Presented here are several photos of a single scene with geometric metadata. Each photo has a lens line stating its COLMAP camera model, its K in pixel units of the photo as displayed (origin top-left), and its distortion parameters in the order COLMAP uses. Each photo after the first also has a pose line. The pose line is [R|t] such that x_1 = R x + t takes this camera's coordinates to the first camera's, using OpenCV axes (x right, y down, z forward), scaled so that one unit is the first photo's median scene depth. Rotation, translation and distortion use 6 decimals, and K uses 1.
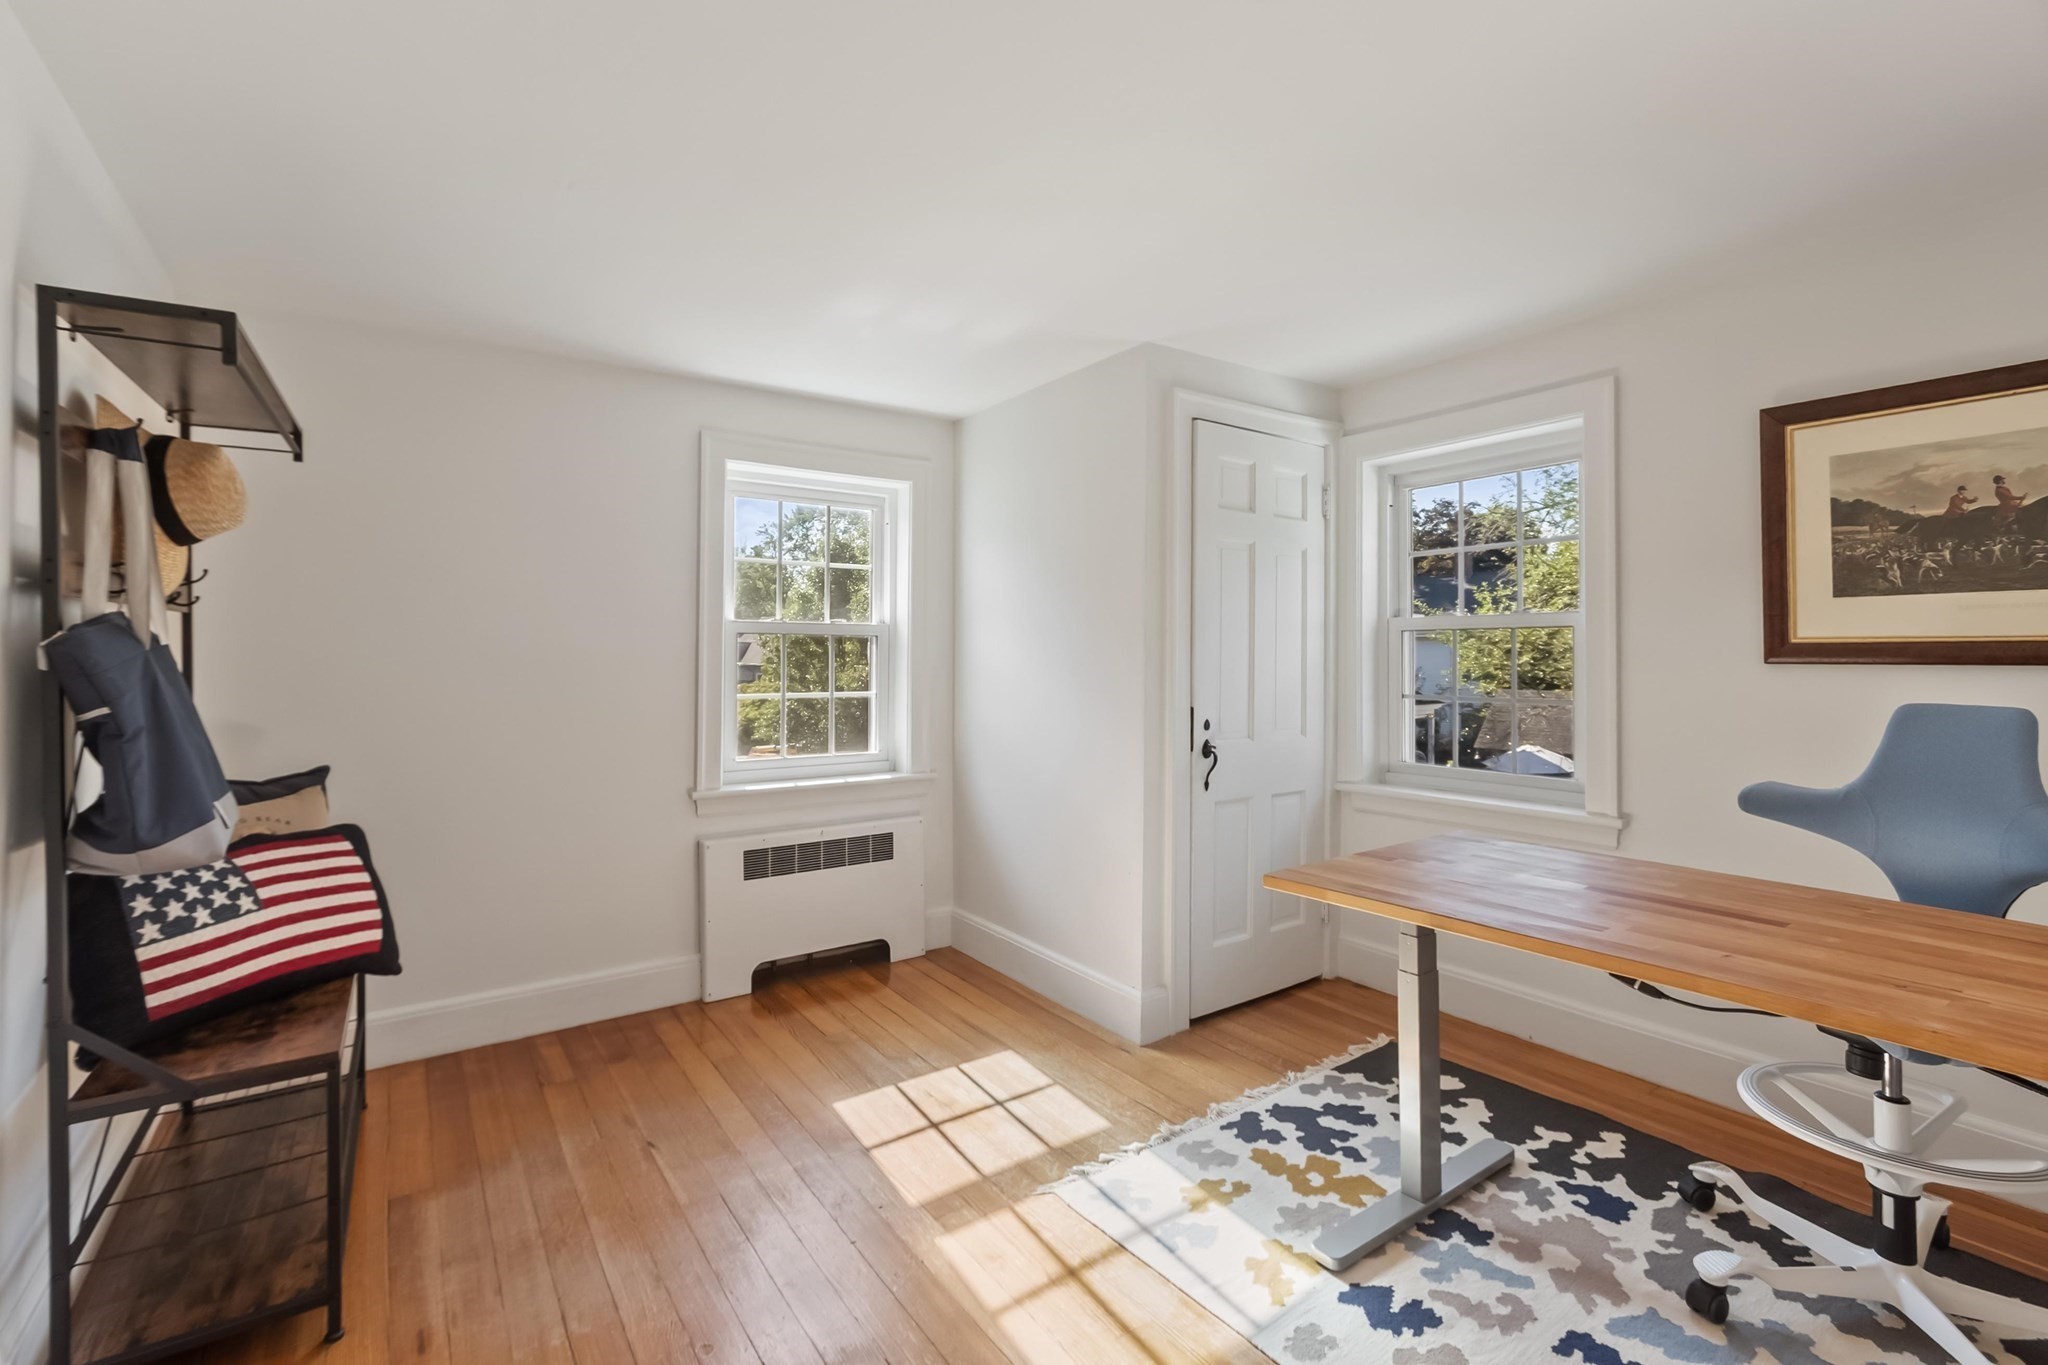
lens RADIAL K [[908.0, 0, 1019.2], [0, 908.0, 638.7], [0, 0, 1]] dist [0.000519, -0.001771]
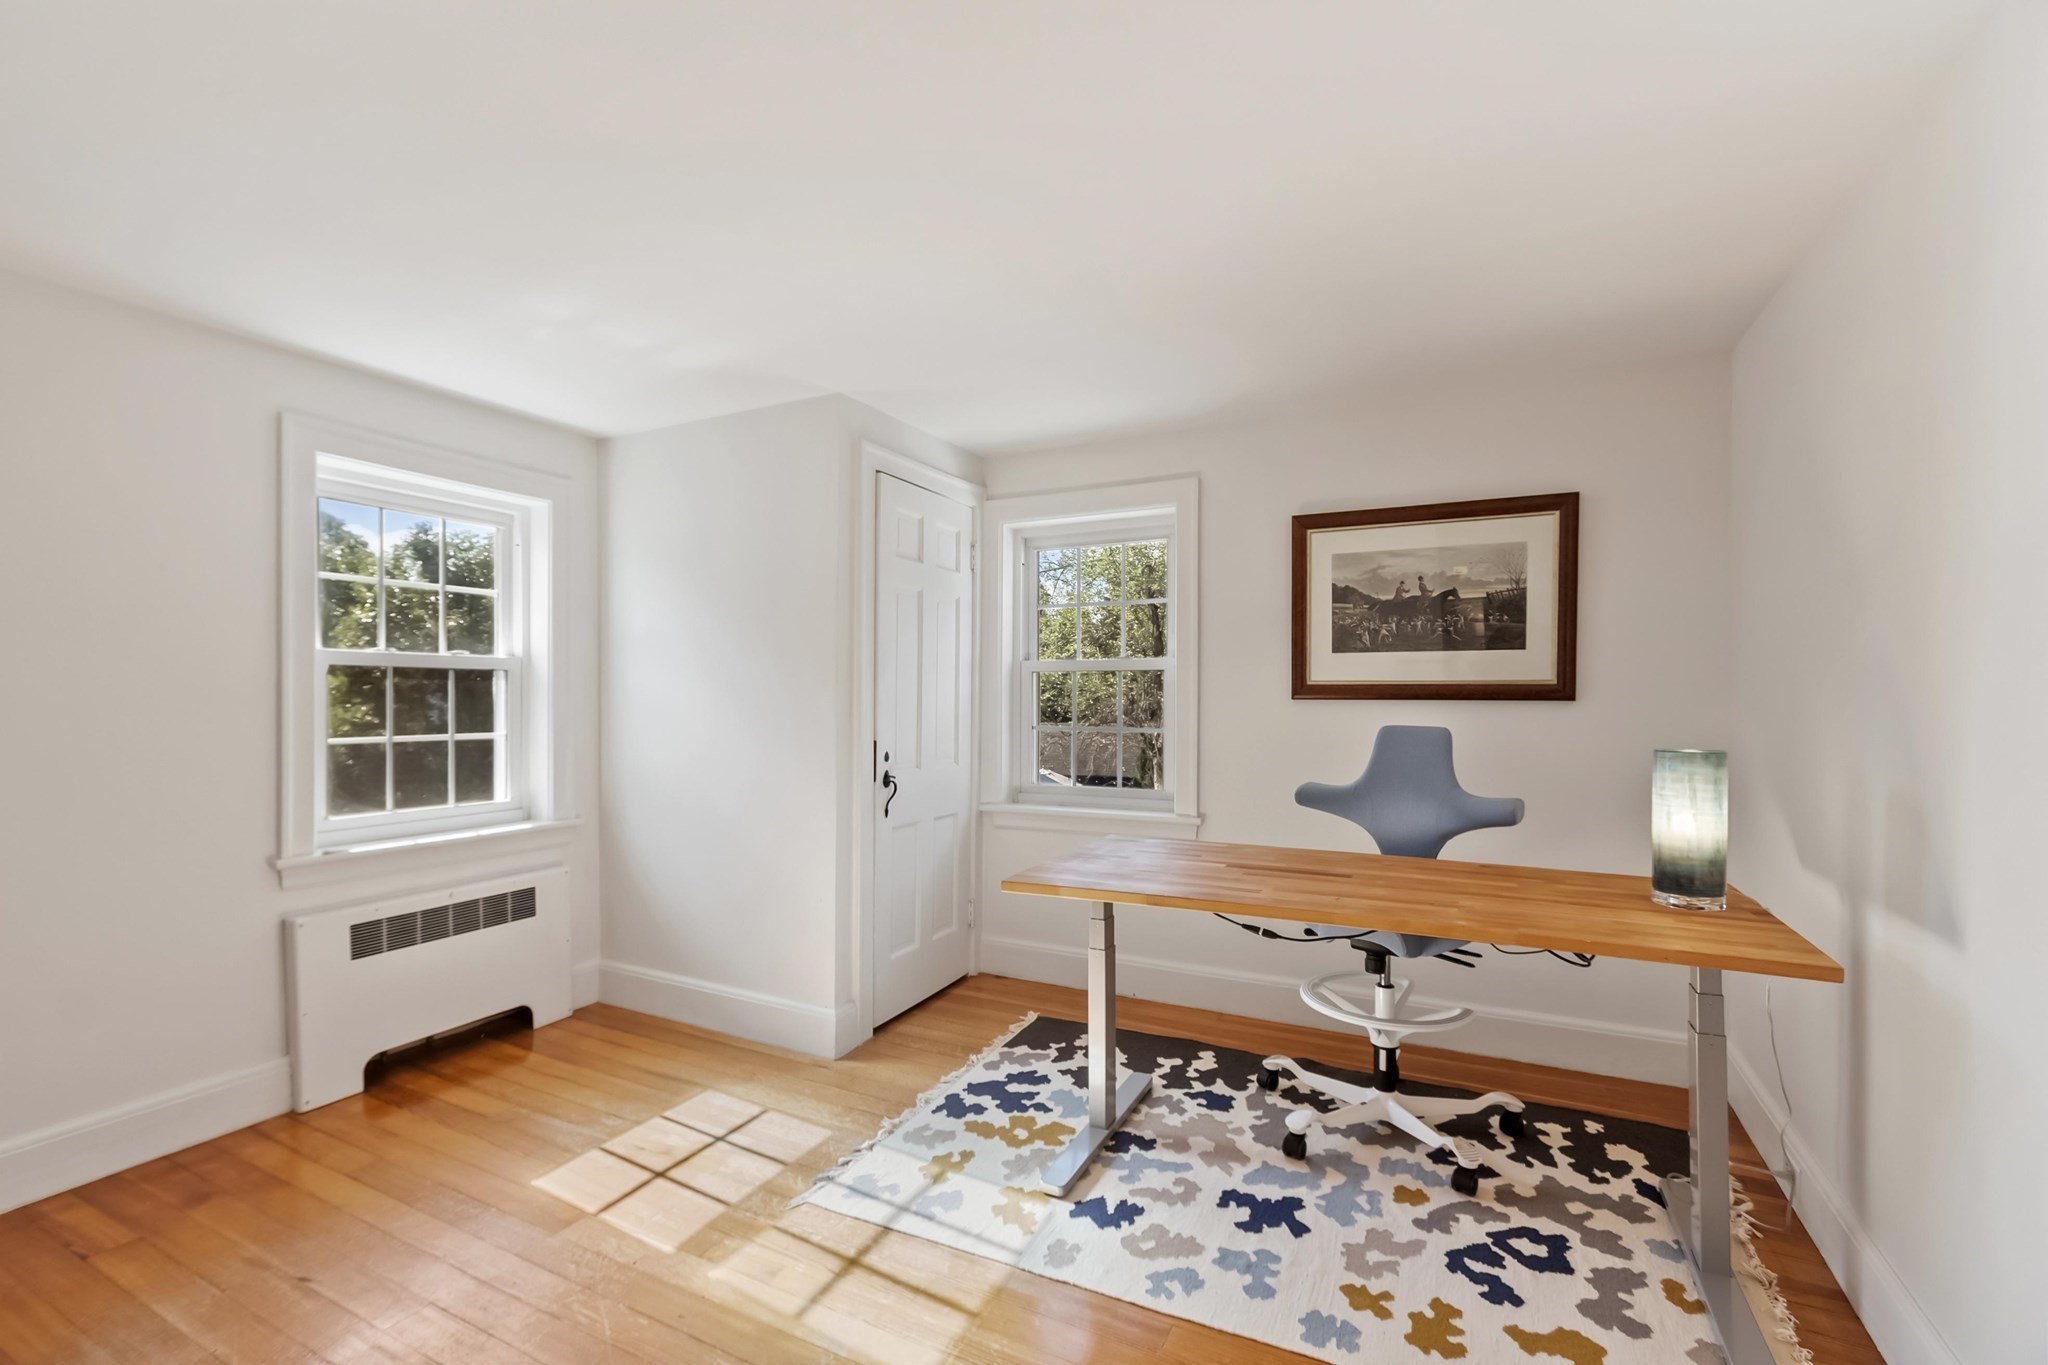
lens RADIAL K [[890.4, 0, 1010.9], [0, 890.4, 698.8], [0, 0, 1]] dist [0.001812, -0.000899]
pose [[0.884098, -0.001621, 0.467298, -0.211237], [-0.010188, 0.999689, 0.022743, 0.000149], [-0.467190, -0.024868, 0.883807, -0.008852]]
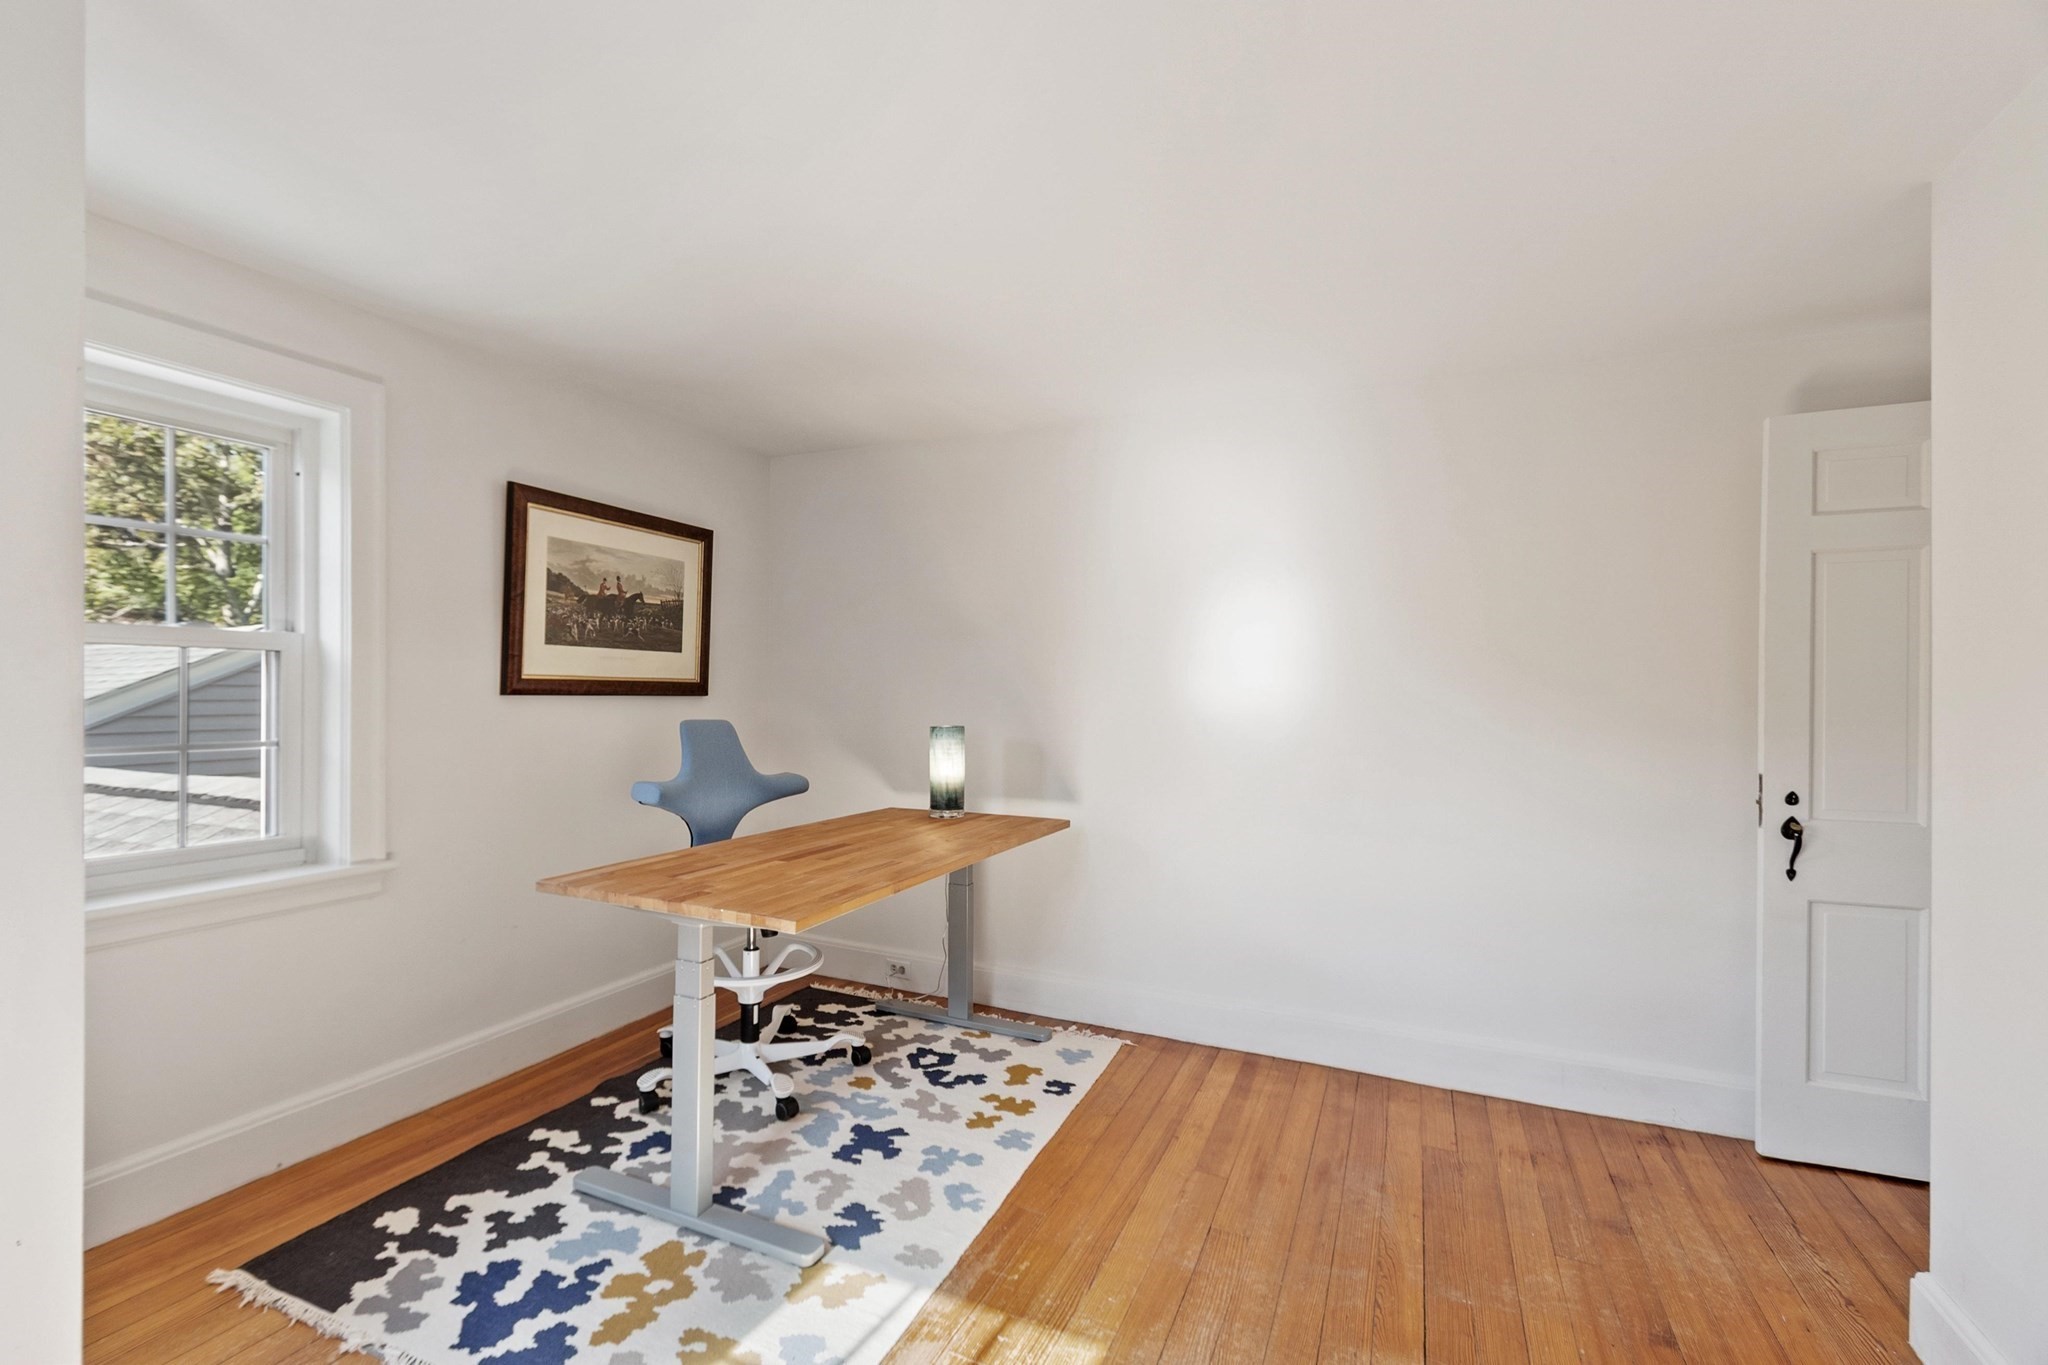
lens RADIAL K [[876.8, 0, 1015.5], [0, 876.8, 688.7], [0, 0, 1]] dist [-0.000531, 0.000034]
pose [[-0.504613, -0.003288, 0.863339, -0.535529], [-0.029041, 0.999491, -0.013168, 0.015156], [-0.862857, -0.031717, -0.504452, 1.058020]]
